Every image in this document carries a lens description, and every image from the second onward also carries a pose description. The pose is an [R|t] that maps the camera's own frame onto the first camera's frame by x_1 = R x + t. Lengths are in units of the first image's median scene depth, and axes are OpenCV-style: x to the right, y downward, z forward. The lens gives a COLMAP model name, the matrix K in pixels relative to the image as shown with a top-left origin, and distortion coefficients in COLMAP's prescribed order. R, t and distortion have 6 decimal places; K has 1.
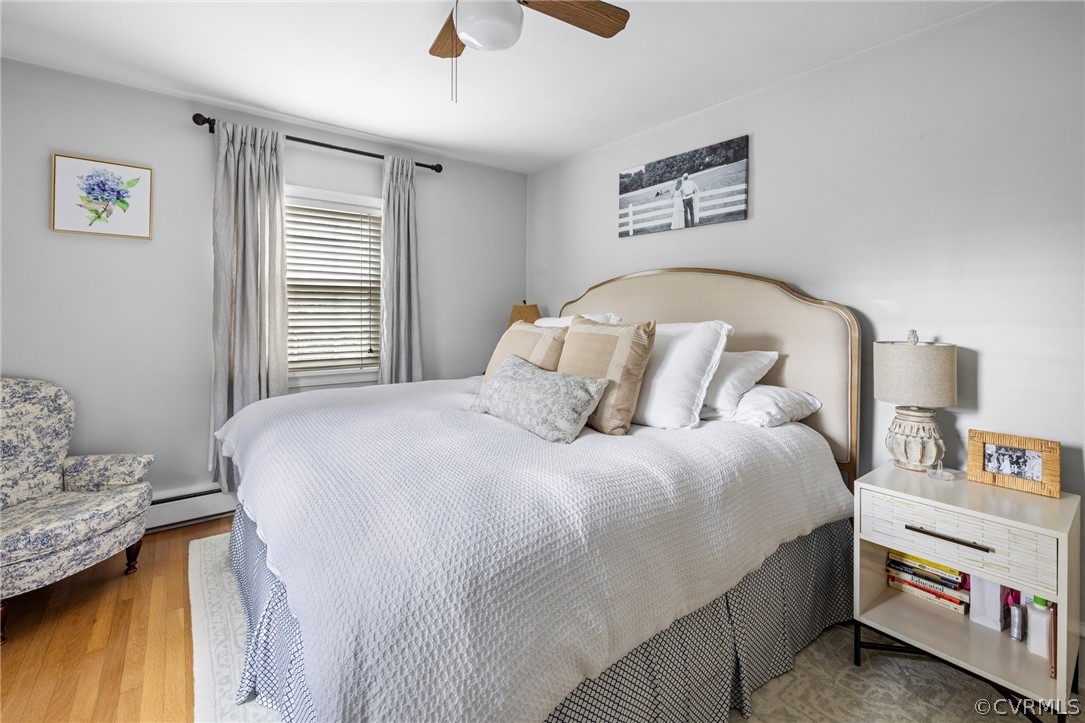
lens RADIAL K [[471.5, 0, 529.1], [0, 471.5, 327.9], [0, 0, 1]] dist [0.001591, -0.000308]
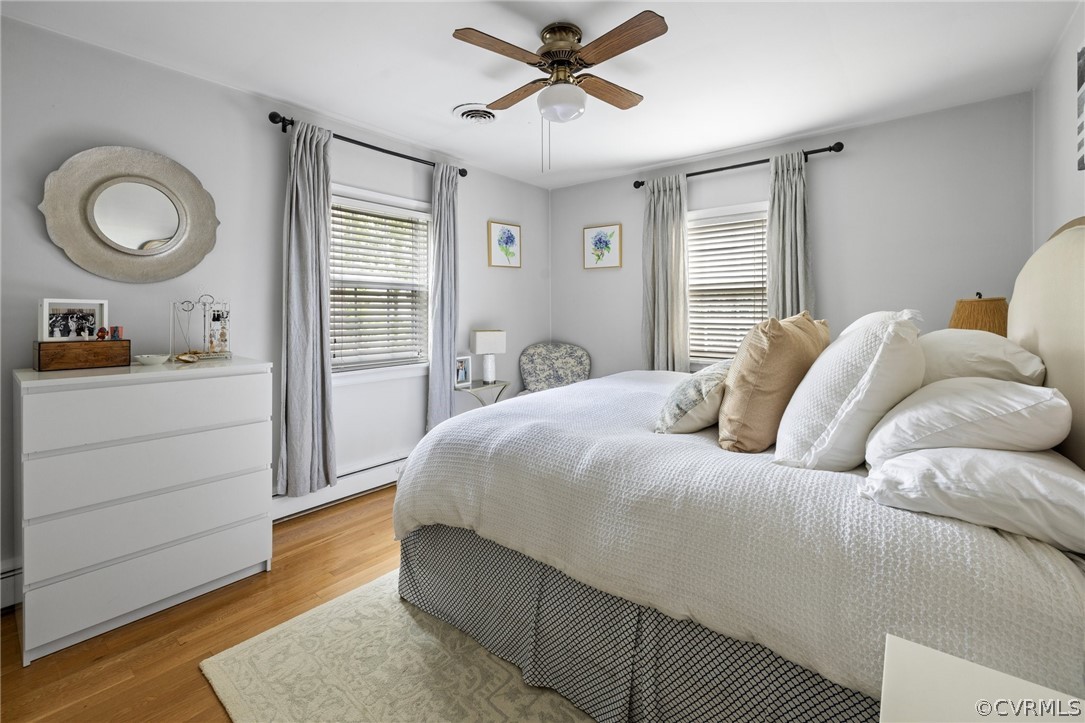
lens RADIAL K [[471.5, 0, 529.1], [0, 471.5, 327.9], [0, 0, 1]] dist [0.001591, -0.000308]
pose [[0.227522, 0.028470, -0.973357, 0.720130], [-0.031916, 0.999254, 0.021767, -0.003265], [0.973250, 0.026113, 0.228260, 0.328739]]
